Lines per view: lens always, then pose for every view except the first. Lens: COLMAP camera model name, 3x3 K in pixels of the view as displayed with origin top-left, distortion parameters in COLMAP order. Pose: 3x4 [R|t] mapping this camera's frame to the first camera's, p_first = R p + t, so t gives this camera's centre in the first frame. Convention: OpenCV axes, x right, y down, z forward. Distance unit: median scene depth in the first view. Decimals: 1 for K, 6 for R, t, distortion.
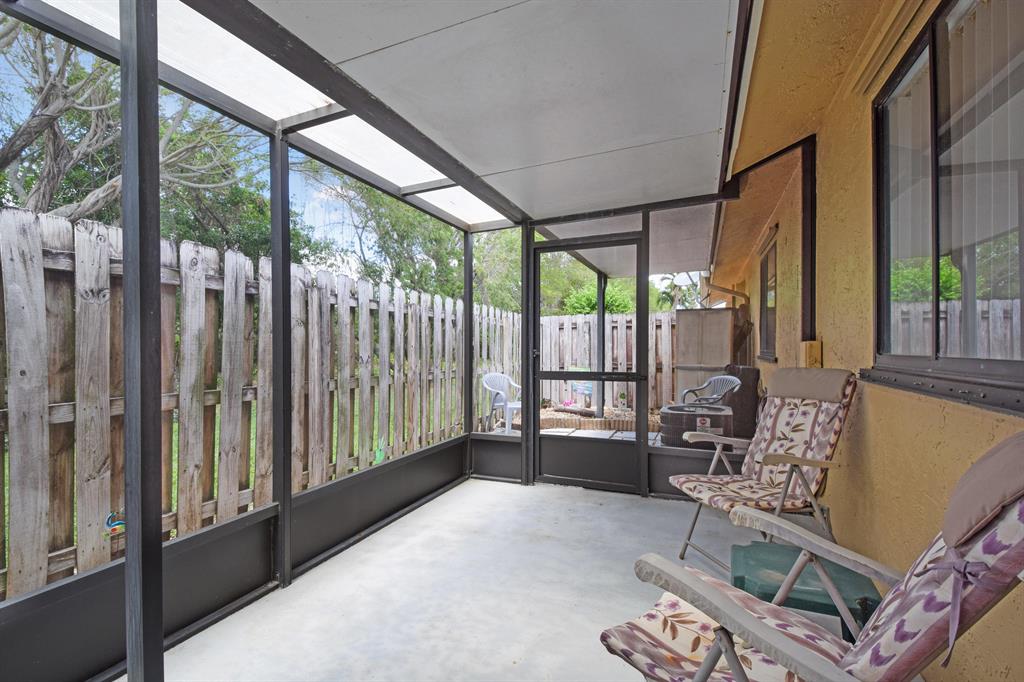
lens RADIAL K [[453.6, 0, 509.0], [0, 453.6, 345.1], [0, 0, 1]] dist [0.025301, -0.021148]
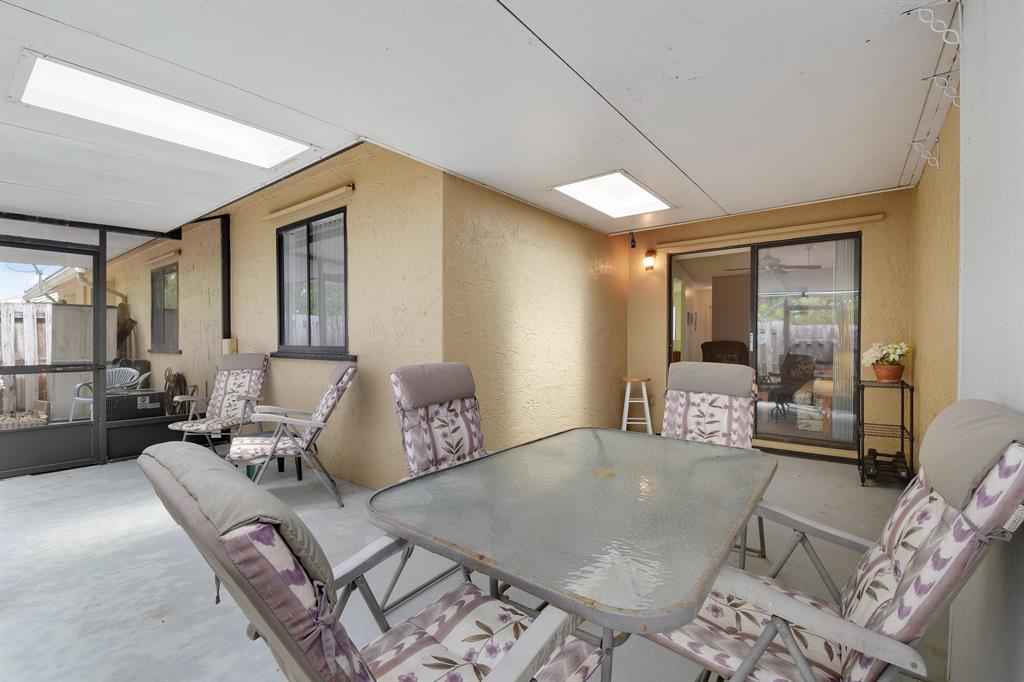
lens RADIAL K [[446.5, 0, 508.7], [0, 446.5, 349.1], [0, 0, 1]] dist [0.021738, -0.025994]
pose [[0.263073, -0.011162, 0.964711, -0.718290], [-0.004648, 0.999907, 0.012836, 0.003641], [-0.964765, -0.007860, 0.262997, -0.461105]]
